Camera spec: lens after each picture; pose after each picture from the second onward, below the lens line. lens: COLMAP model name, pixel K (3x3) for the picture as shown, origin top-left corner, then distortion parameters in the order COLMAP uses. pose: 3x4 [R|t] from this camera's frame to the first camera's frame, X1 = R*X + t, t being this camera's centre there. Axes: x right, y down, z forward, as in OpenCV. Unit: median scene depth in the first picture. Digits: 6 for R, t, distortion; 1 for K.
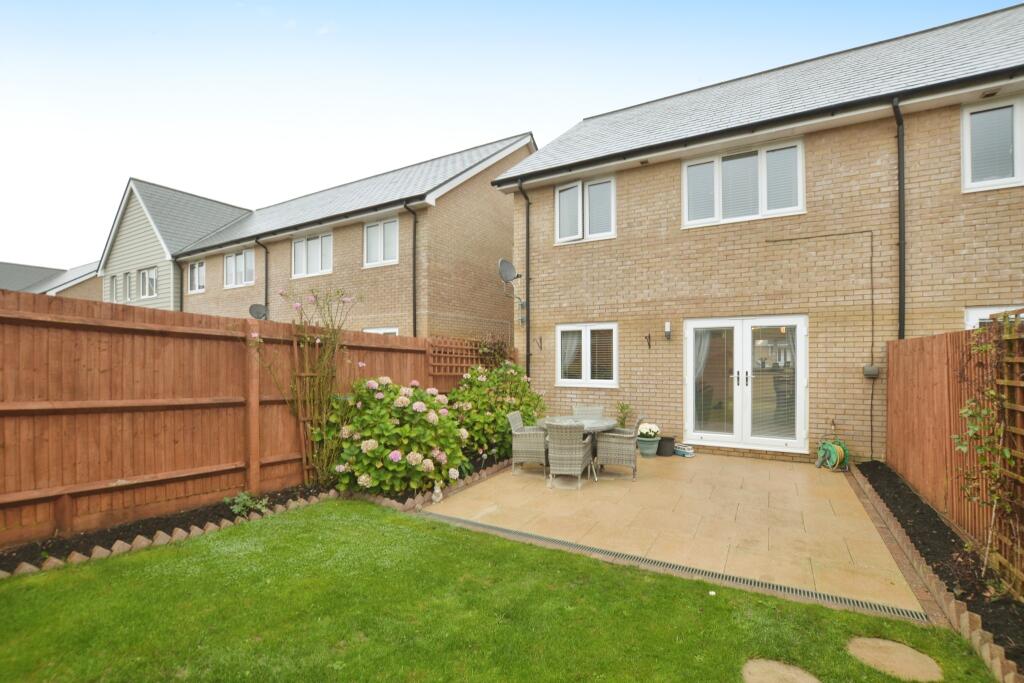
lens RADIAL K [[462.8, 0, 513.5], [0, 462.8, 364.3], [0, 0, 1]] dist [-0.025994, 0.003792]
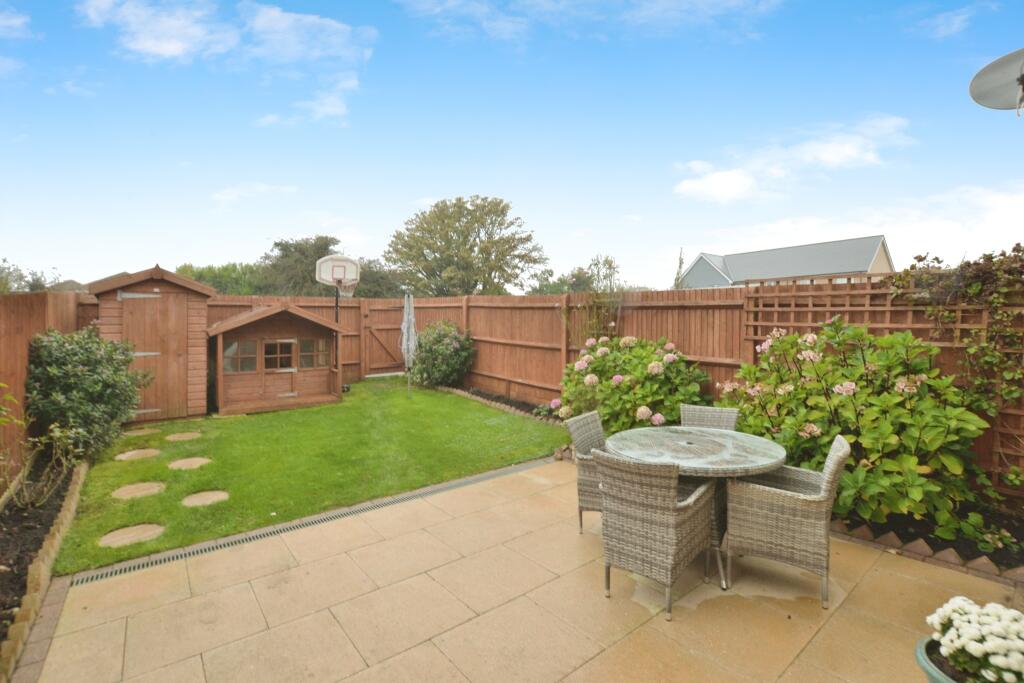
lens RADIAL K [[462.8, 0, 513.4], [0, 462.8, 335.9], [0, 0, 1]] dist [-0.025994, 0.003792]
pose [[-0.393389, 0.025780, -0.919010, 1.114728], [0.007392, 0.999663, 0.024878, -0.002997], [0.919342, 0.002994, -0.393447, 1.779962]]
